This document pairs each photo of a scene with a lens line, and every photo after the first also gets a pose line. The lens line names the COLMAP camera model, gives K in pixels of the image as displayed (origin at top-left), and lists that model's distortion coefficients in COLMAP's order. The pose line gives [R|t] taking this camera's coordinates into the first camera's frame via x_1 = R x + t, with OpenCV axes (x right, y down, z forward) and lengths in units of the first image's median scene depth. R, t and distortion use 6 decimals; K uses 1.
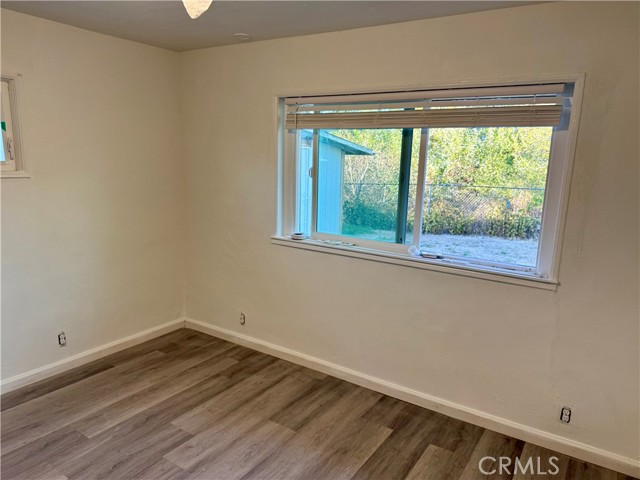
lens RADIAL K [[455.3, 0, 321.5], [0, 455.3, 241.2], [0, 0, 1]] dist [0.023814, -0.003227]
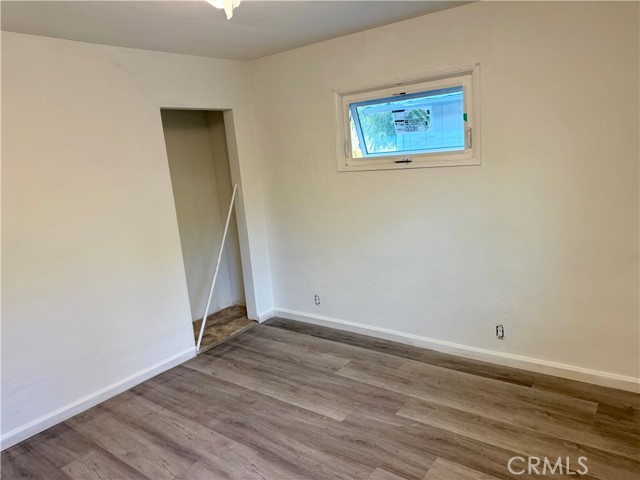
lens RADIAL K [[455.3, 0, 317.3], [0, 455.3, 240.6], [0, 0, 1]] dist [0.023814, -0.003227]
pose [[-0.067809, 0.166553, -0.983698, 0.396360], [-0.100033, 0.979864, 0.172799, -0.107204], [0.992671, 0.110120, -0.049783, 0.676787]]
